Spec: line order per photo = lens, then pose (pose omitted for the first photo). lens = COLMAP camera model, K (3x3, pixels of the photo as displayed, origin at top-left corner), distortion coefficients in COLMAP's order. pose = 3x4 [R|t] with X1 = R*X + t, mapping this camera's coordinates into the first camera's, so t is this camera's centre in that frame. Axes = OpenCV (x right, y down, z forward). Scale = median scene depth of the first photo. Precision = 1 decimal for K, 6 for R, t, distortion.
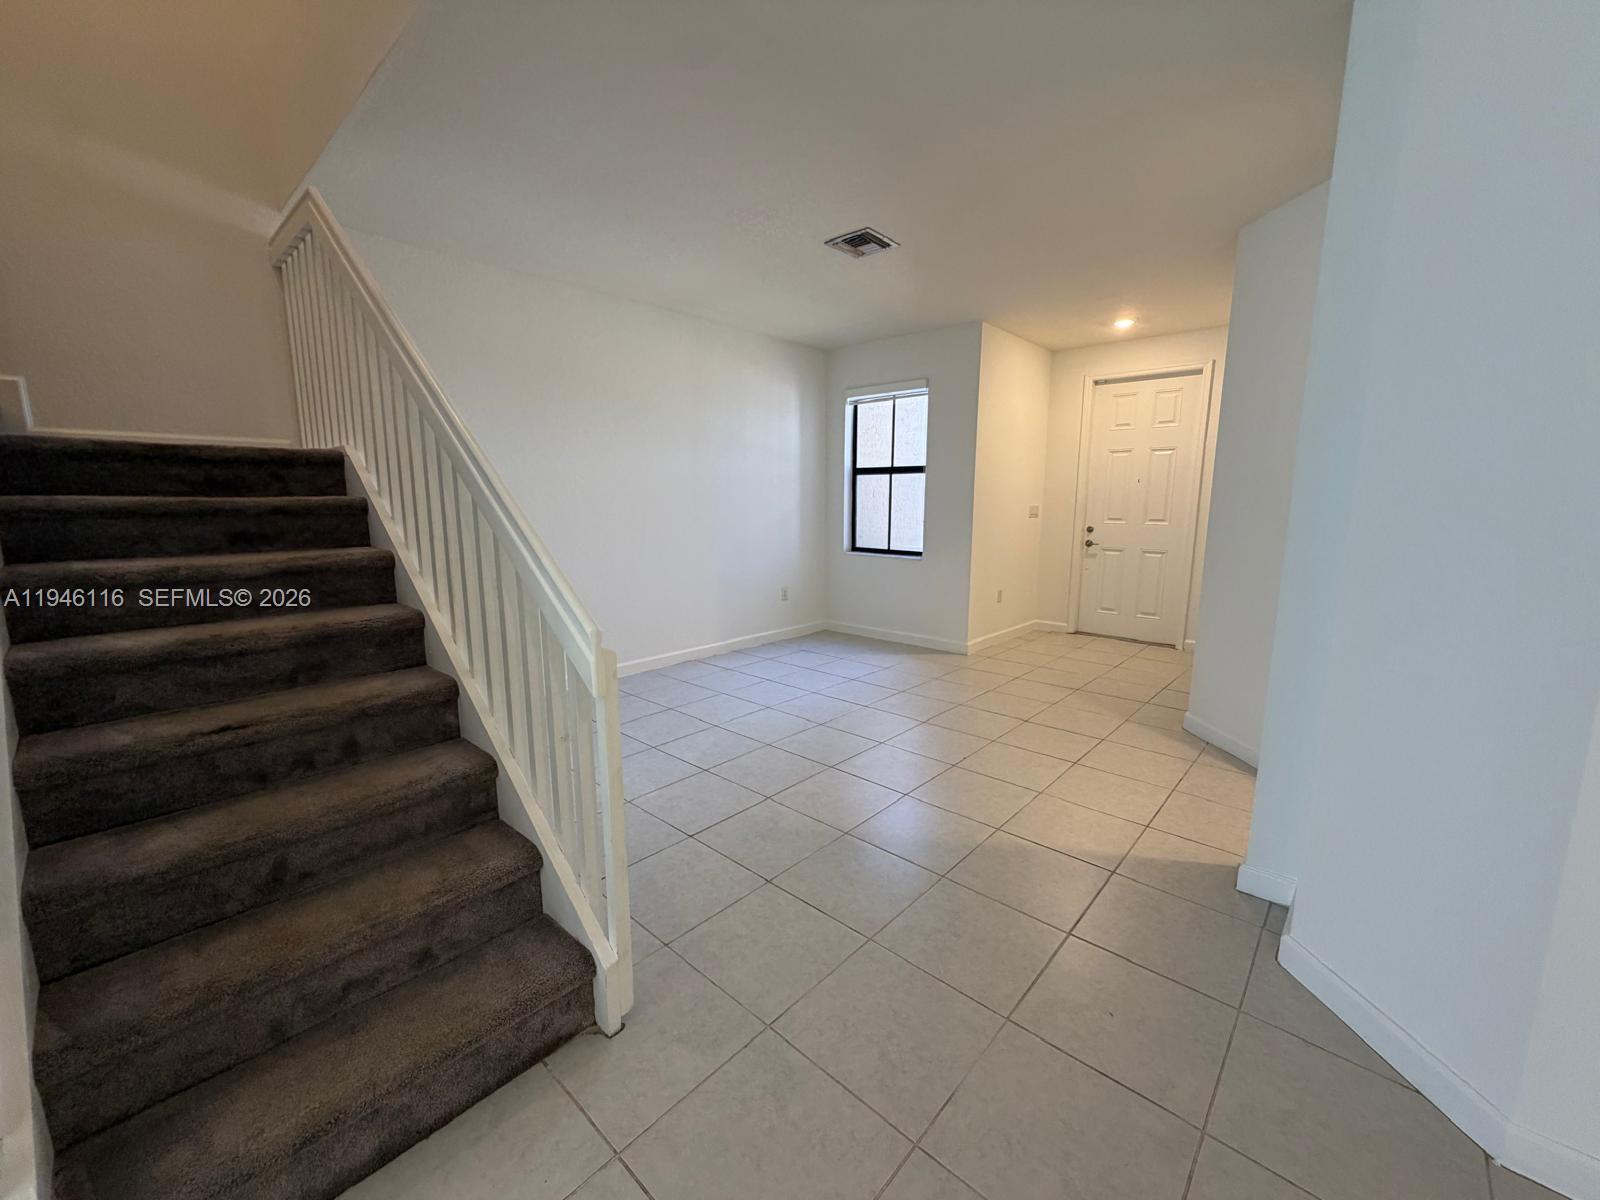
lens RADIAL K [[634.6, 0, 801.6], [0, 634.6, 601.7], [0, 0, 1]] dist [0.002870, -0.001189]
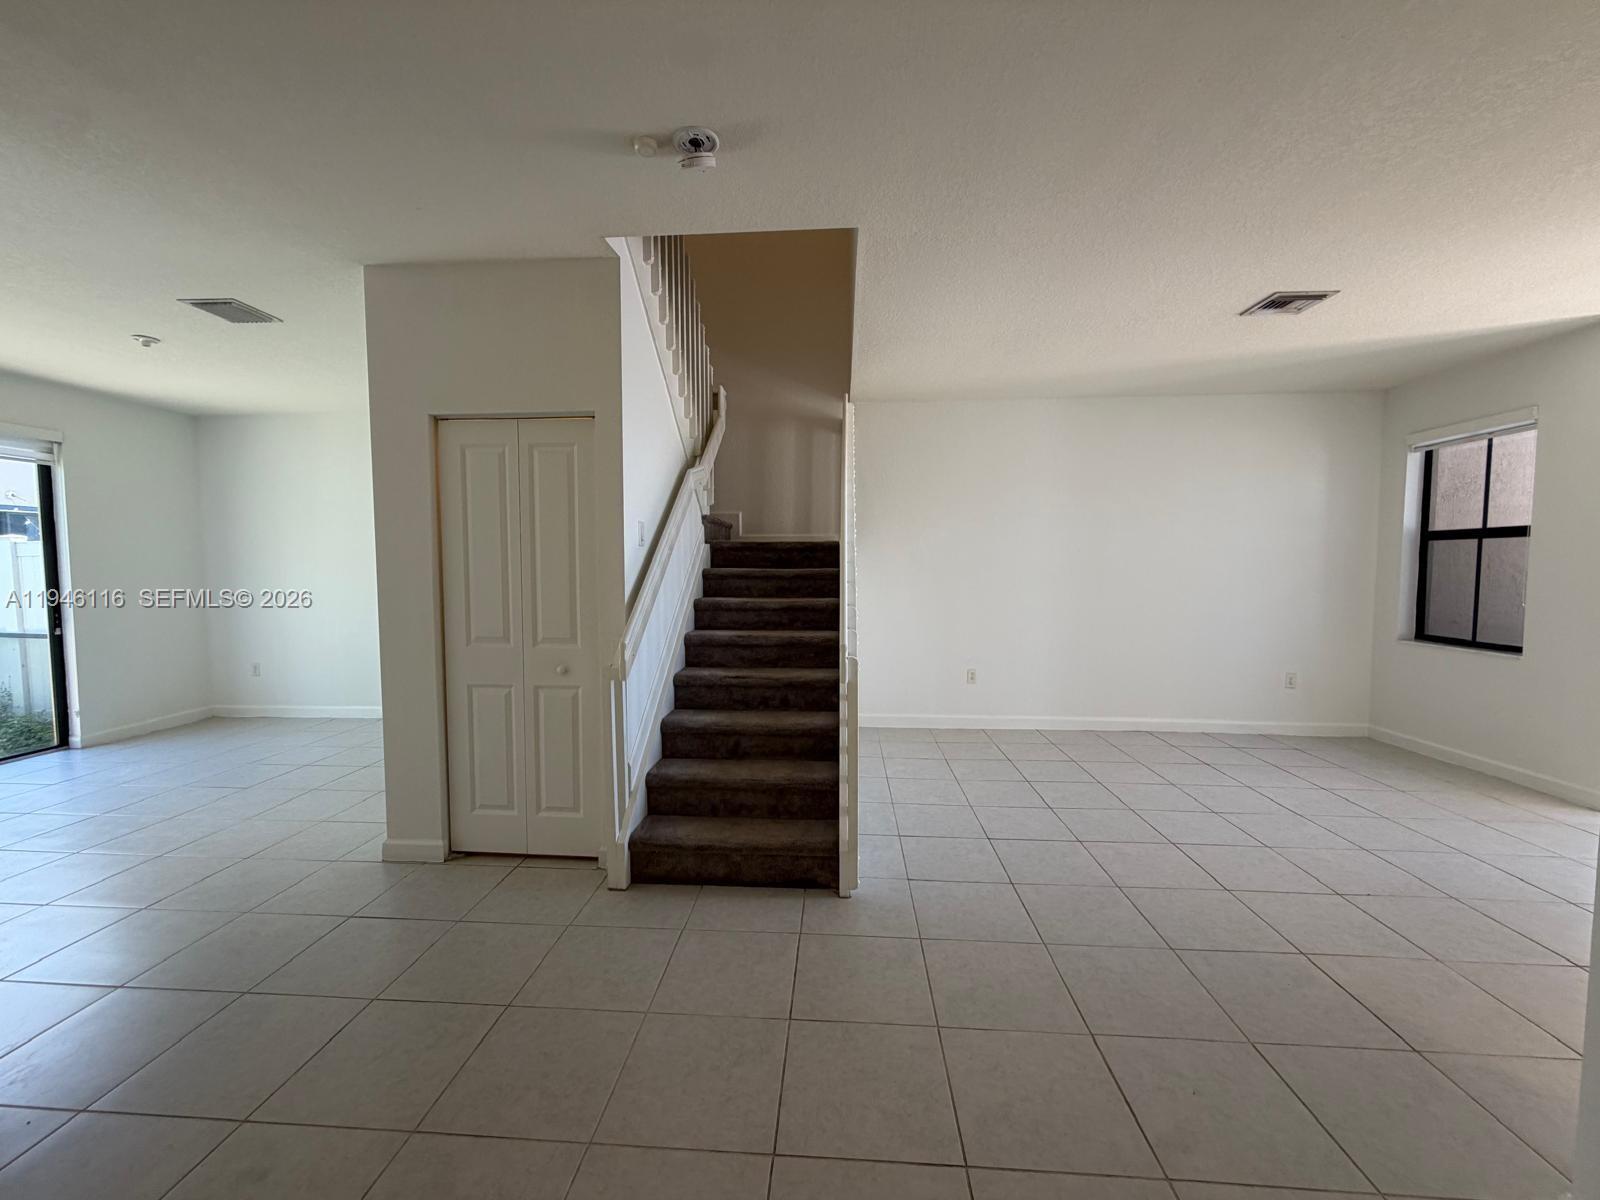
lens RADIAL K [[634.6, 0, 804.6], [0, 634.6, 608.8], [0, 0, 1]] dist [0.002870, -0.001189]
pose [[0.627637, 0.052003, -0.776767, 0.612505], [-0.127641, 0.991138, -0.036781, 0.016079], [0.767971, 0.122232, 0.628713, -0.130184]]
